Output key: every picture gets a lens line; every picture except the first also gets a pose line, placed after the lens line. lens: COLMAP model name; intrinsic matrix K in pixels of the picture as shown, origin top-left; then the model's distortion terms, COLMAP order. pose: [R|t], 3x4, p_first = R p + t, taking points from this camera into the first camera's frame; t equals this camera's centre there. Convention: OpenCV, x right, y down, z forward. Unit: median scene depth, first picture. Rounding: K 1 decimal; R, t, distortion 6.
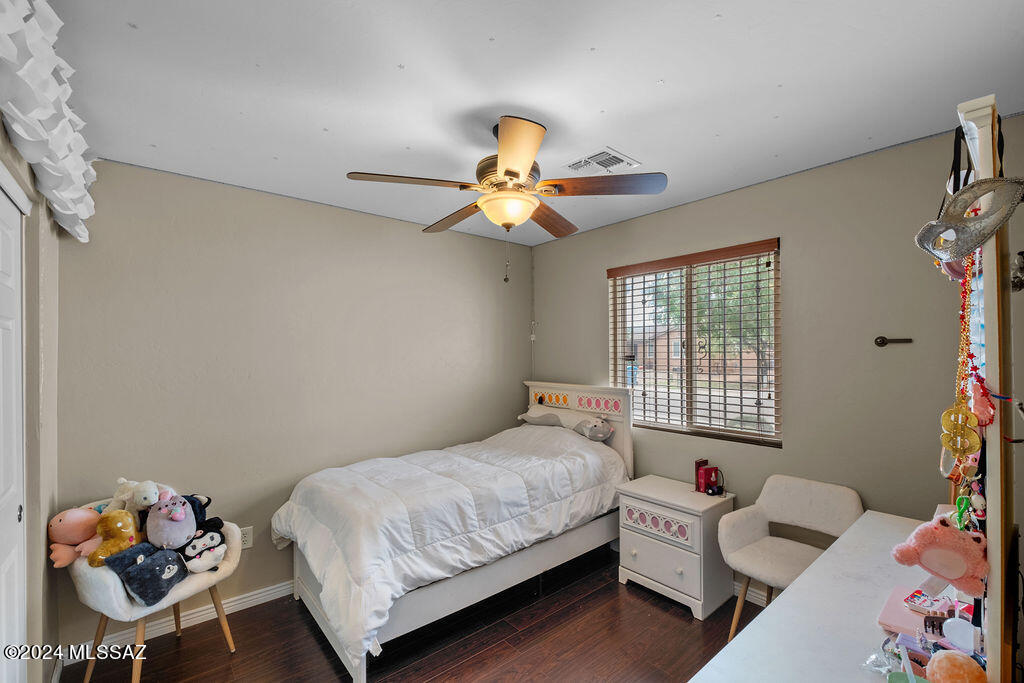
lens RADIAL K [[437.7, 0, 512.3], [0, 437.7, 350.9], [0, 0, 1]] dist [0.000093, -0.000105]
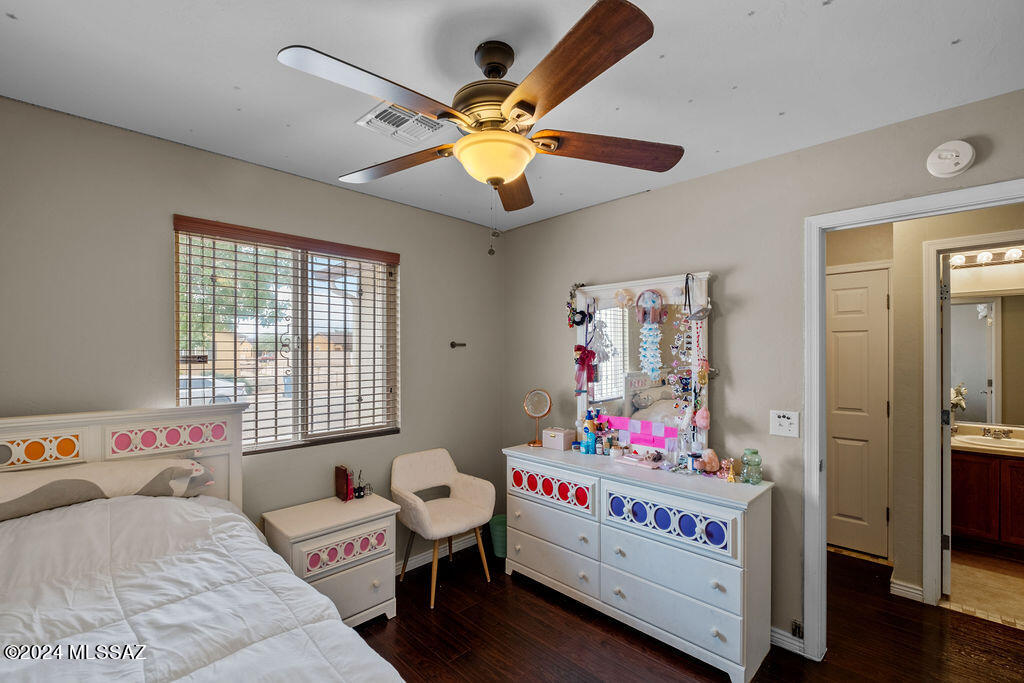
lens RADIAL K [[445.0, 0, 506.5], [0, 445.0, 352.8], [0, 0, 1]] dist [-0.000487, -0.000218]
pose [[-0.085233, 0.001992, 0.996359, -0.512083], [-0.006541, 0.999975, -0.002559, 0.006367], [-0.996340, -0.006735, -0.085218, 0.694390]]
